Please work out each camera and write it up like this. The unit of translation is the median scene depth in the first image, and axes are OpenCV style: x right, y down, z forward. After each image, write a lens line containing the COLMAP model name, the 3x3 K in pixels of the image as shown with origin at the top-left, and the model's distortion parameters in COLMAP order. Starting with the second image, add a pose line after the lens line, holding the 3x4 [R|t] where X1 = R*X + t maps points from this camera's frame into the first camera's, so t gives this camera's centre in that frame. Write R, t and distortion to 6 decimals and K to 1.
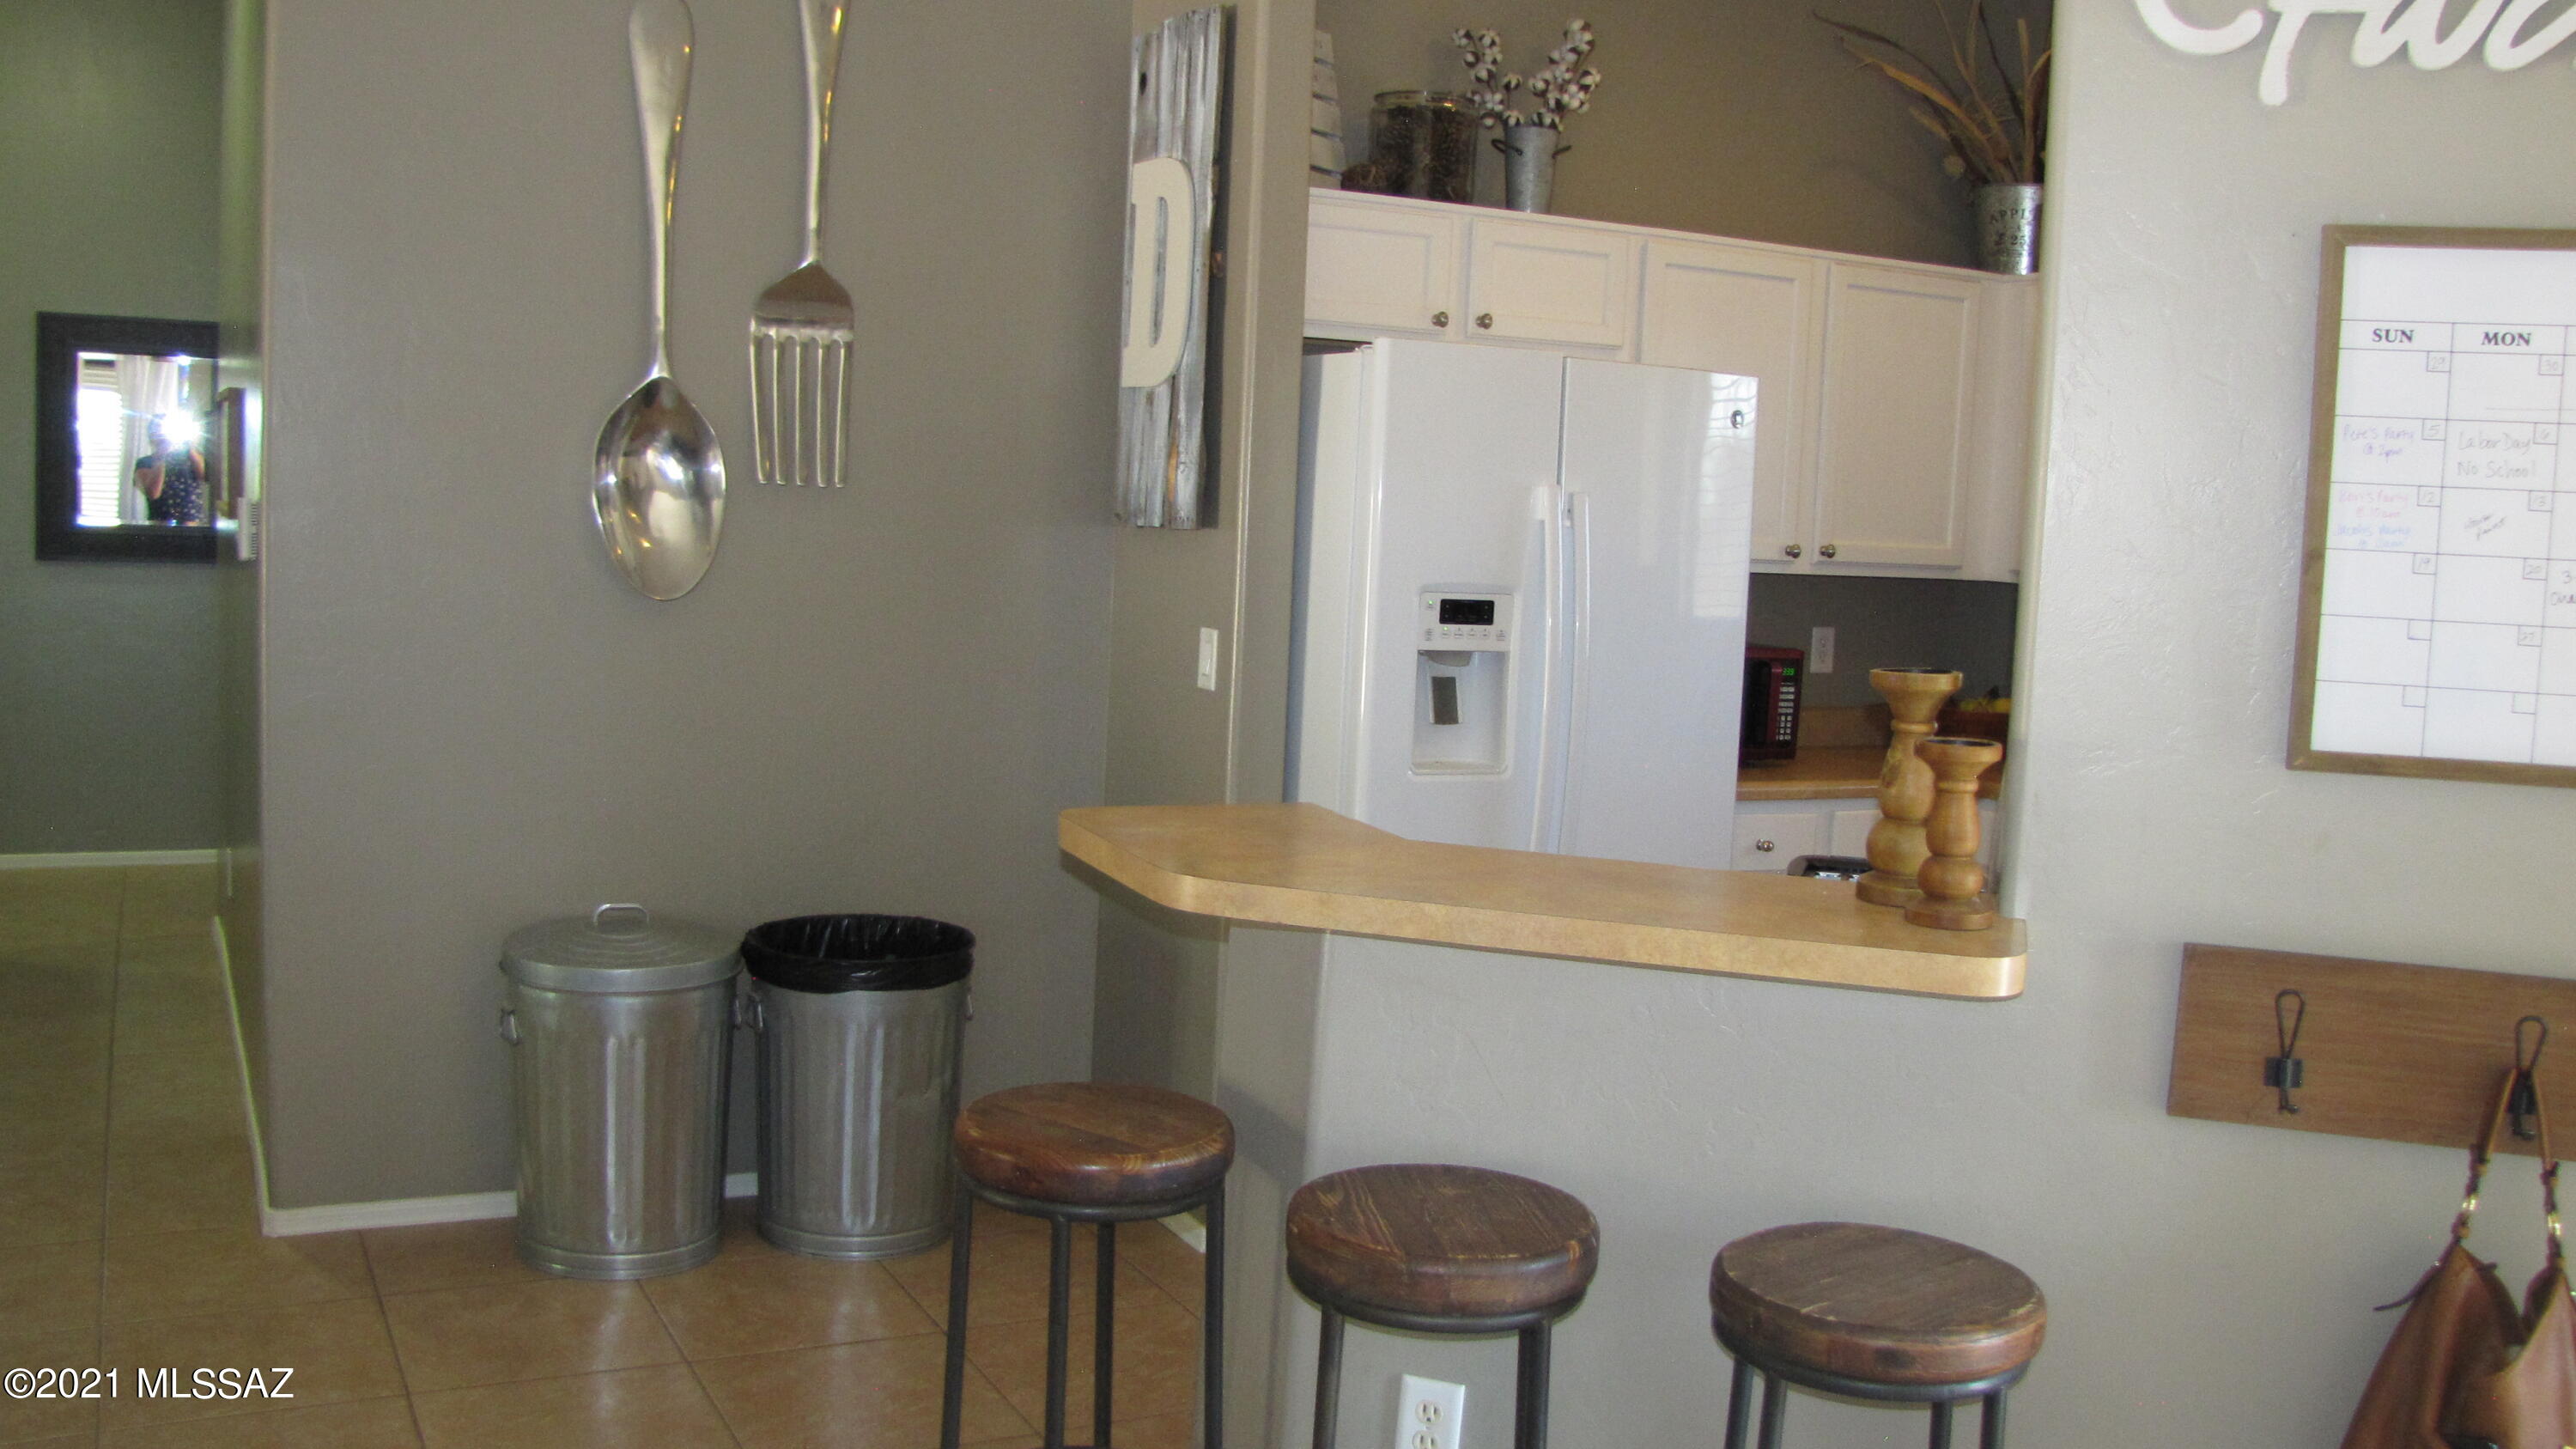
lens RADIAL K [[2286.7, 0, 1288.0], [0, 2286.7, 724.5], [0, 0, 1]] dist [-0.189425, 0.167601]
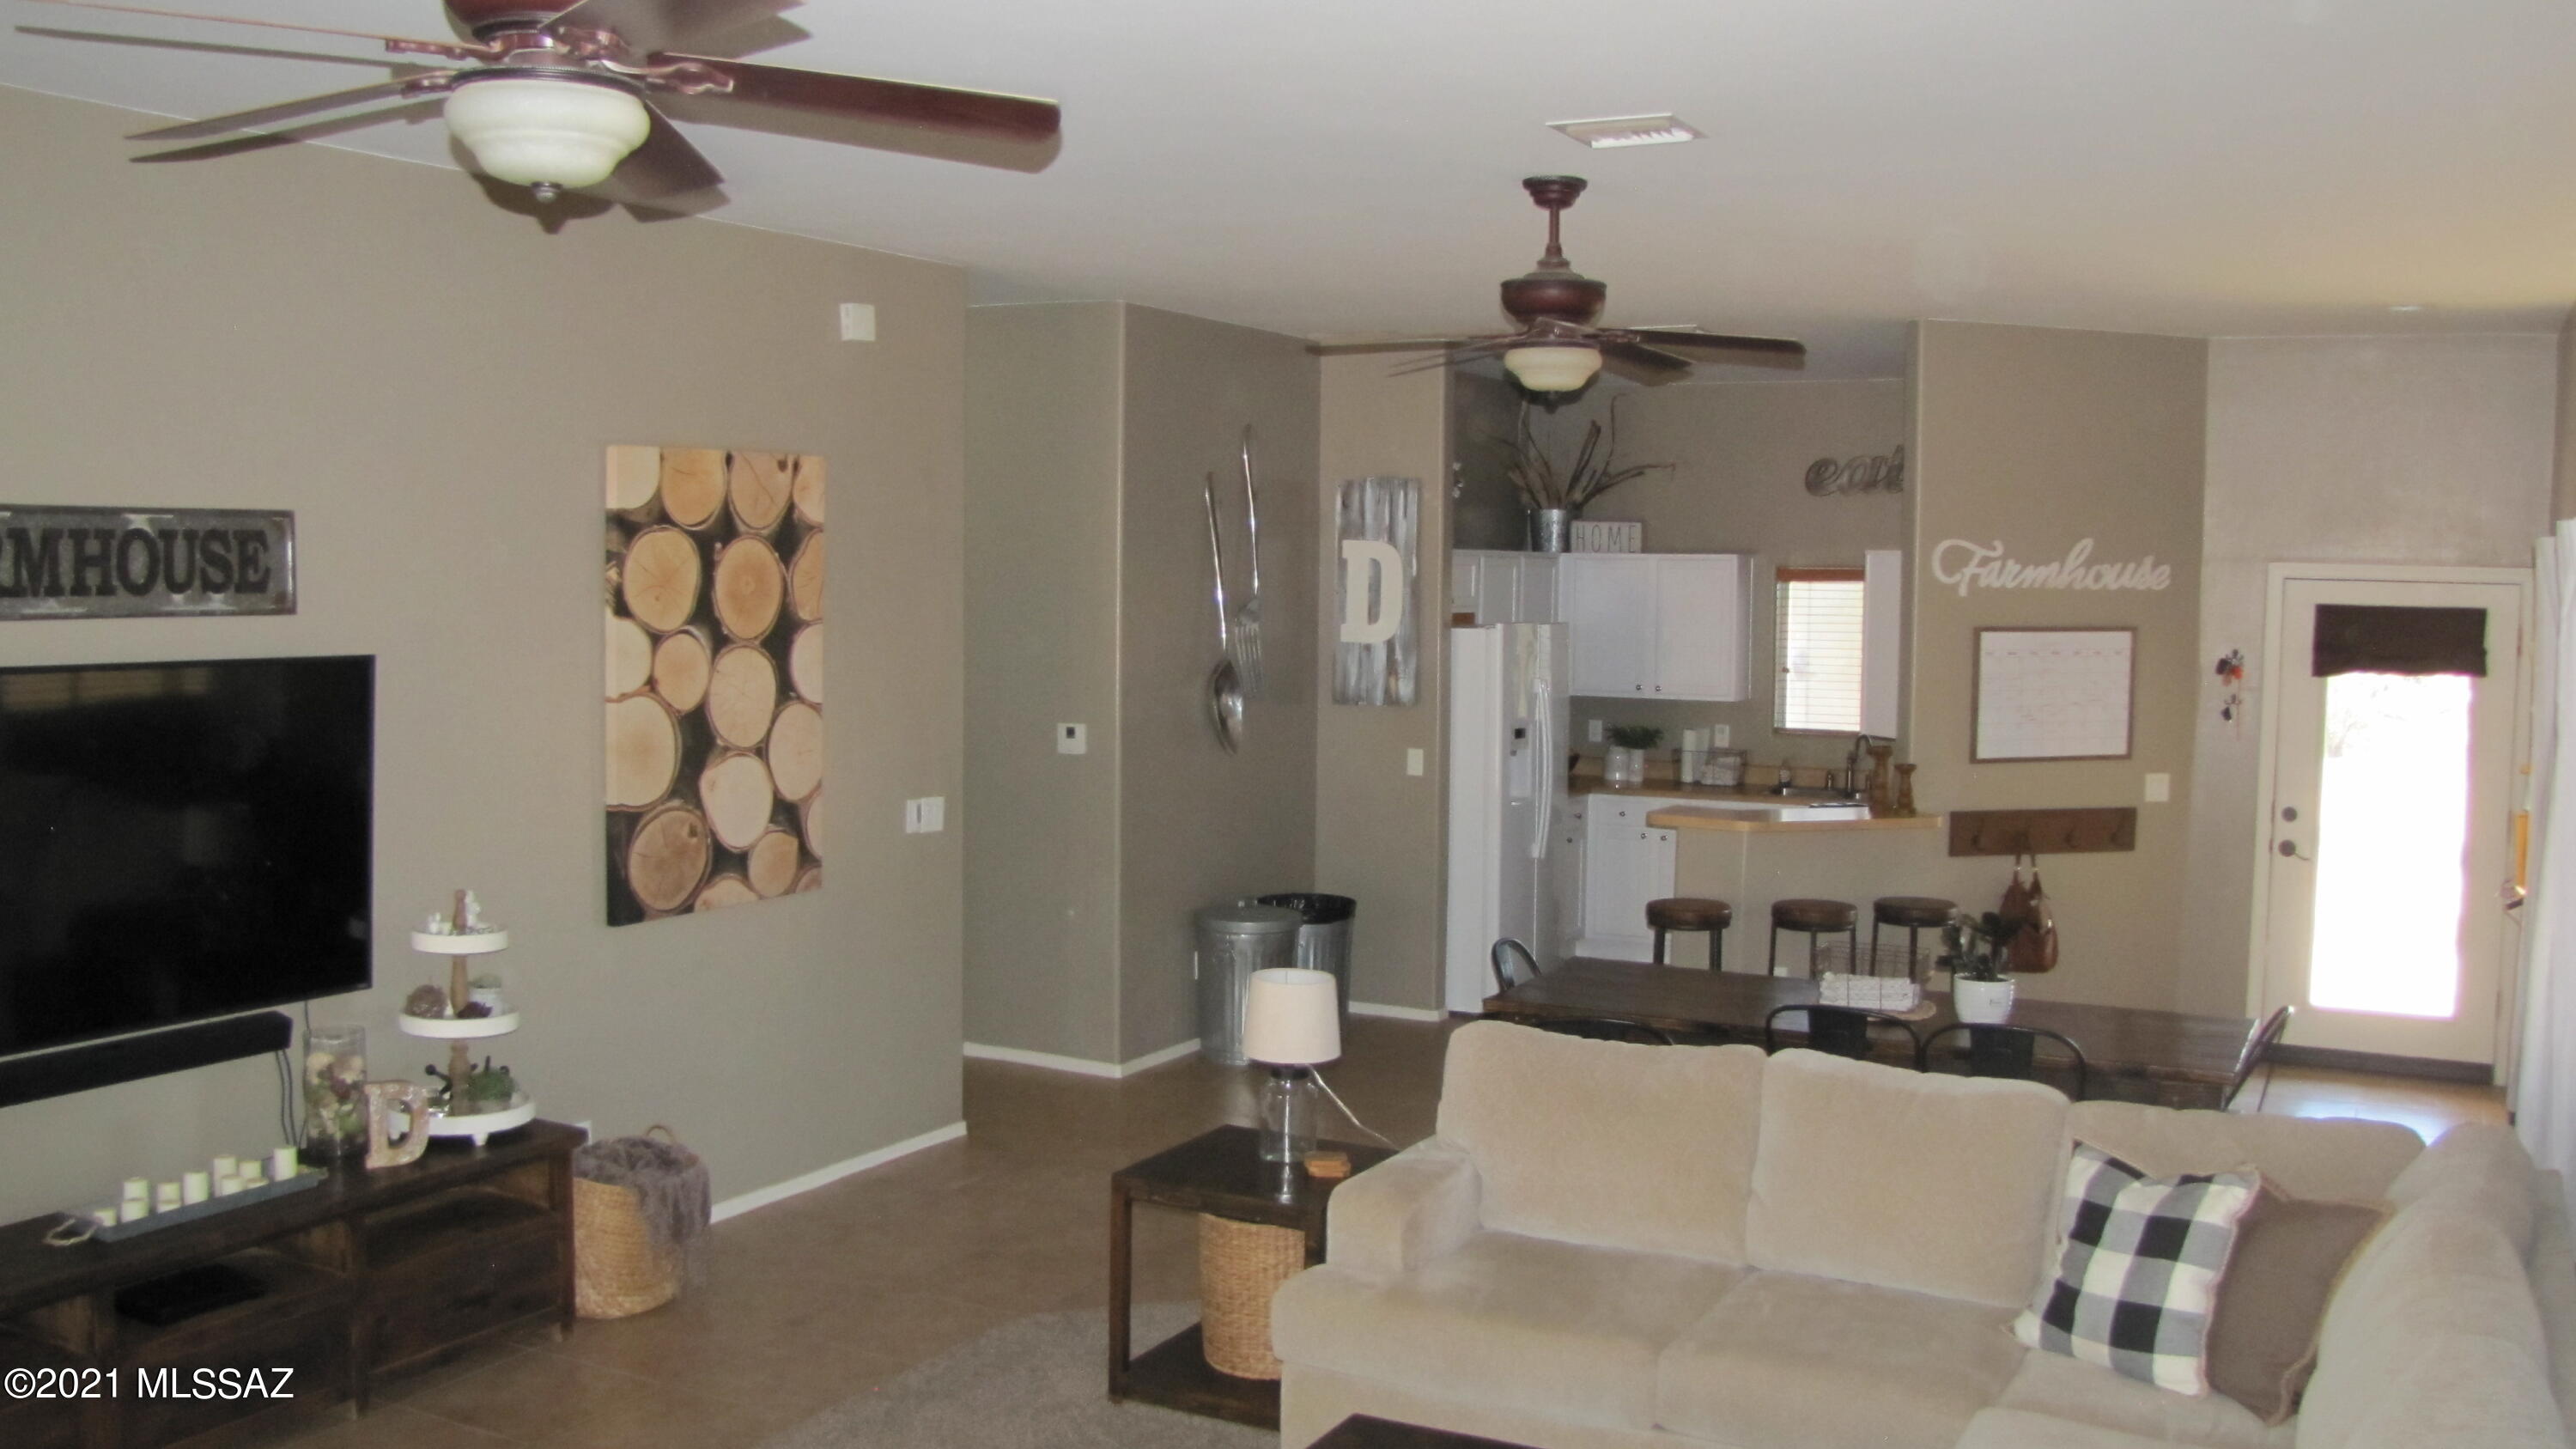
lens RADIAL K [[2286.7, 0, 1288.0], [0, 2286.7, 724.5], [0, 0, 1]] dist [-0.189425, 0.167601]
pose [[0.819154, -0.074595, 0.568702, -1.422798], [0.085883, 0.996281, 0.006975, -0.091589], [-0.567107, 0.043129, 0.822514, -0.809676]]
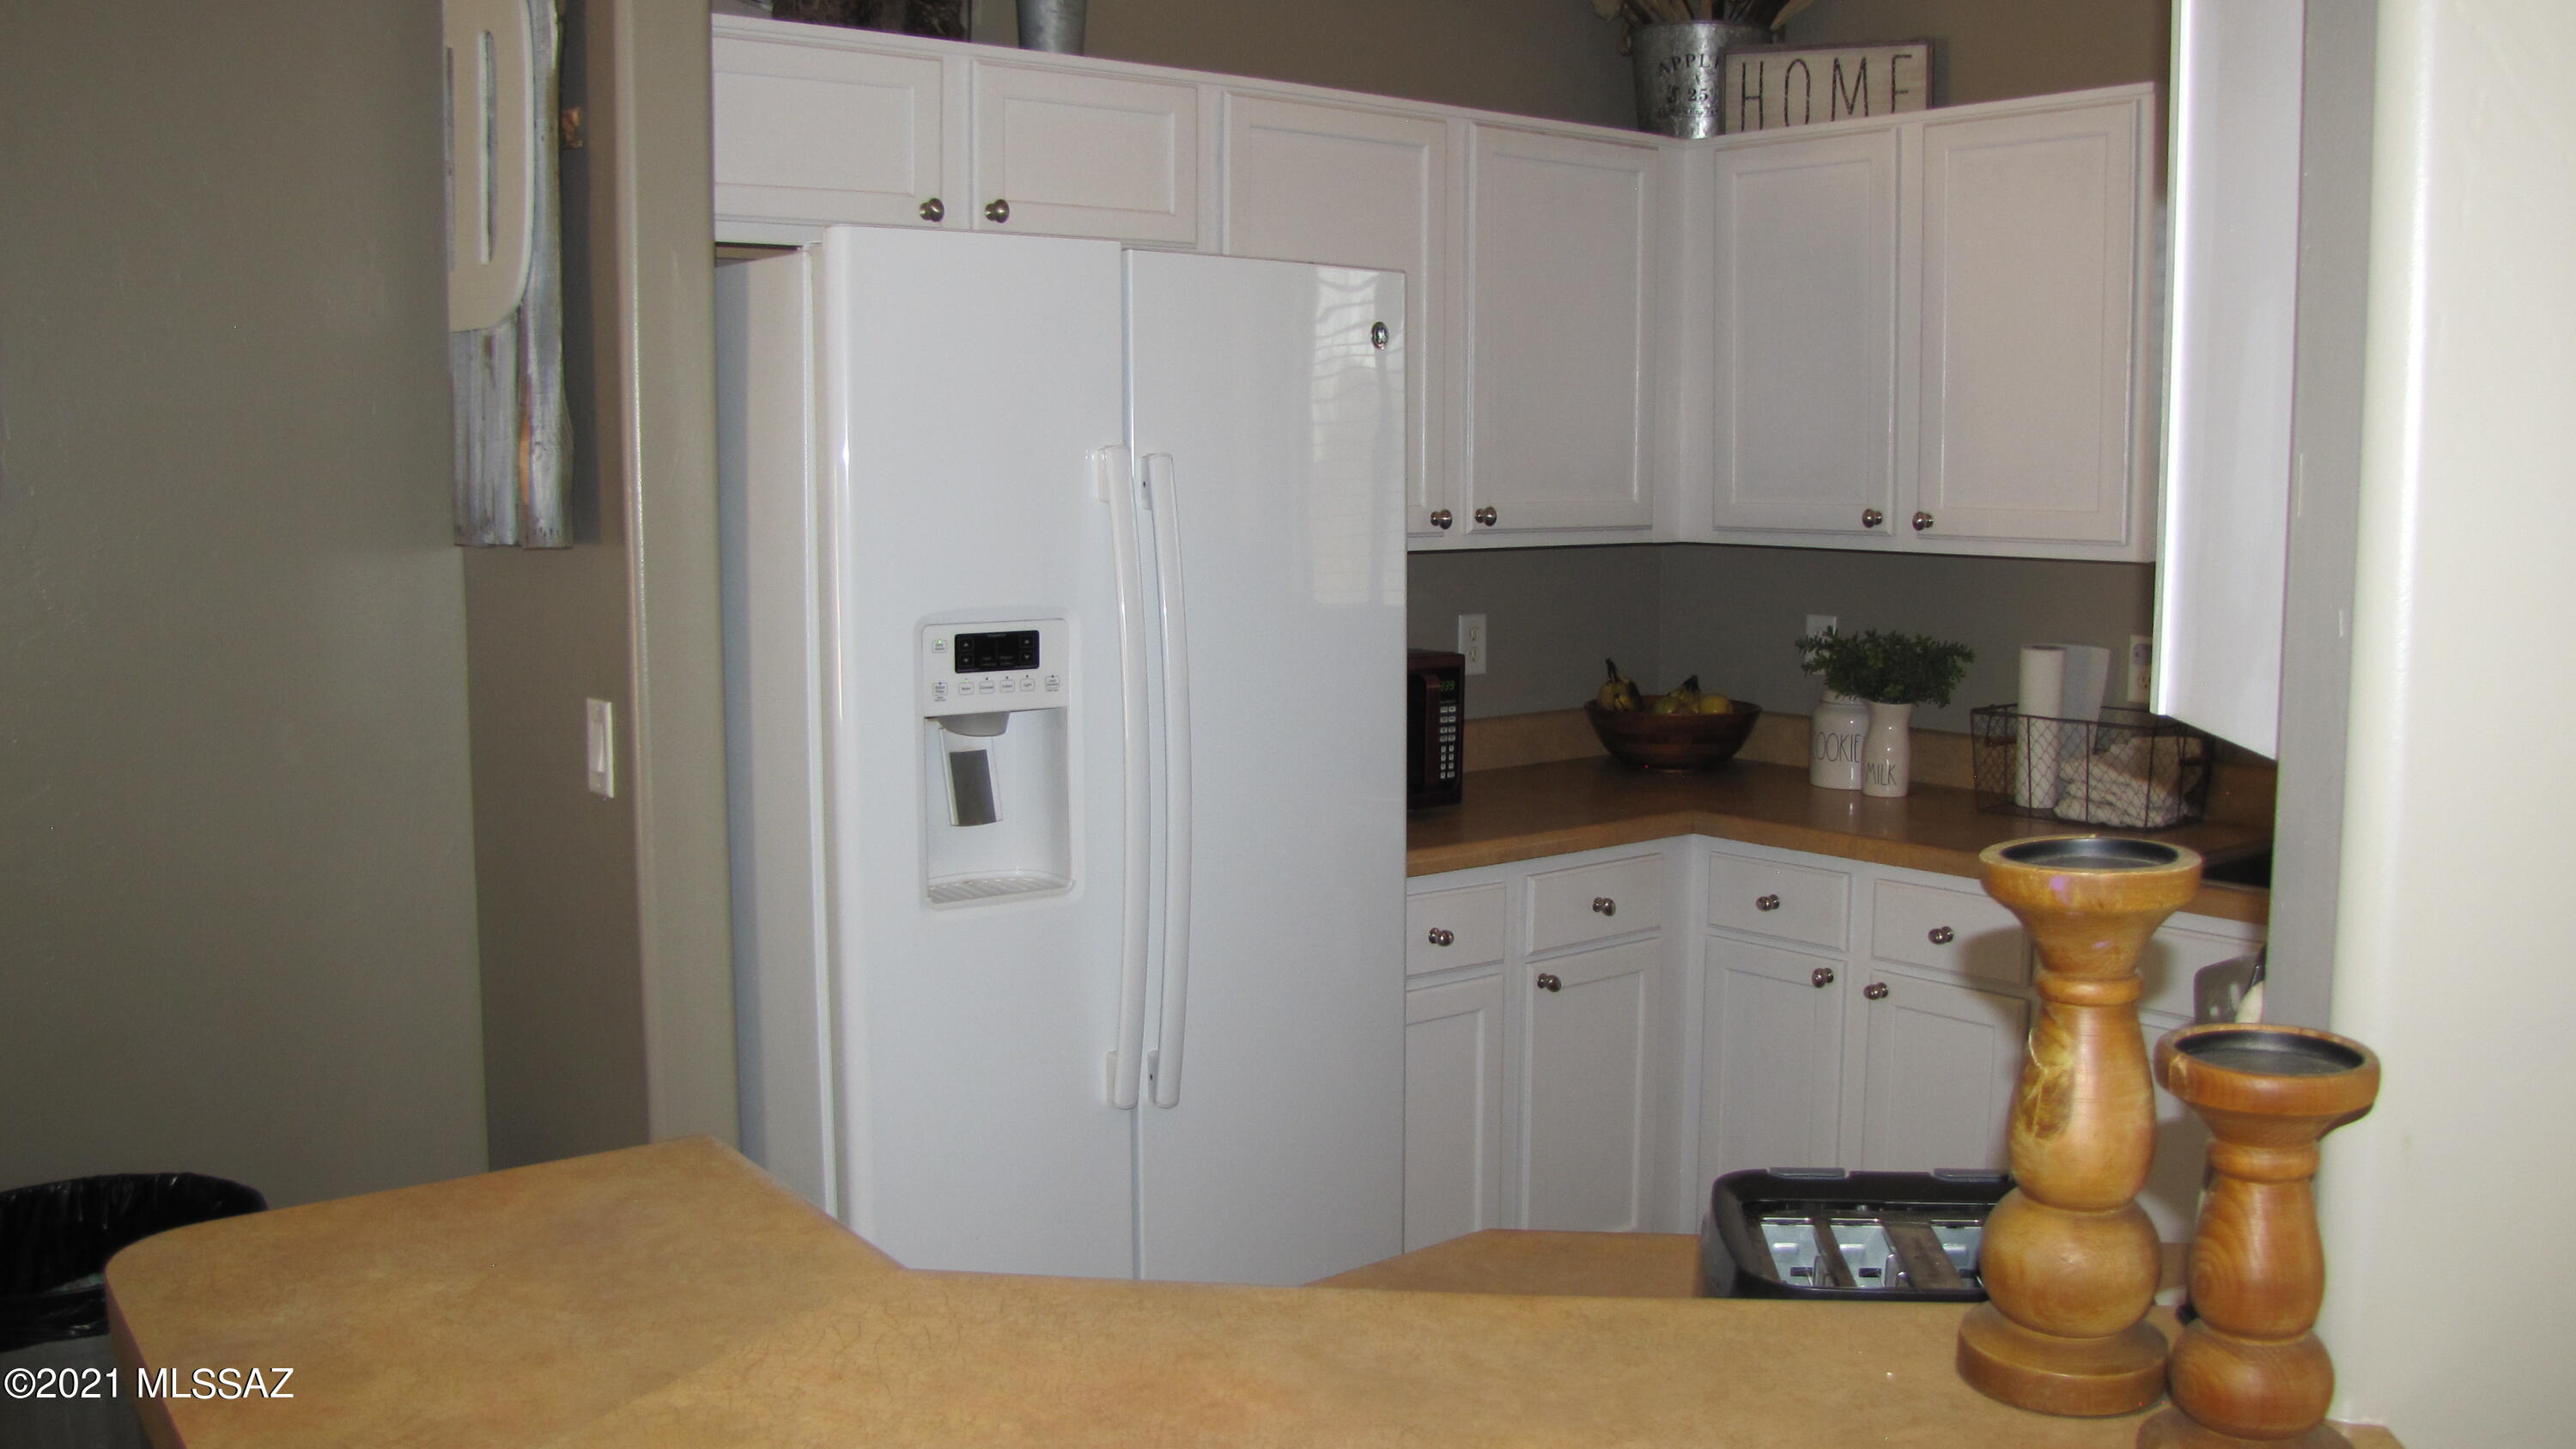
lens RADIAL K [[2286.7, 0, 1288.0], [0, 2286.7, 724.5], [0, 0, 1]] dist [-0.189425, 0.167601]
pose [[0.977653, -0.069413, 0.198434, 0.028351], [0.065821, 0.997527, 0.024652, -0.037282], [-0.199654, -0.011040, 0.979804, 0.338417]]
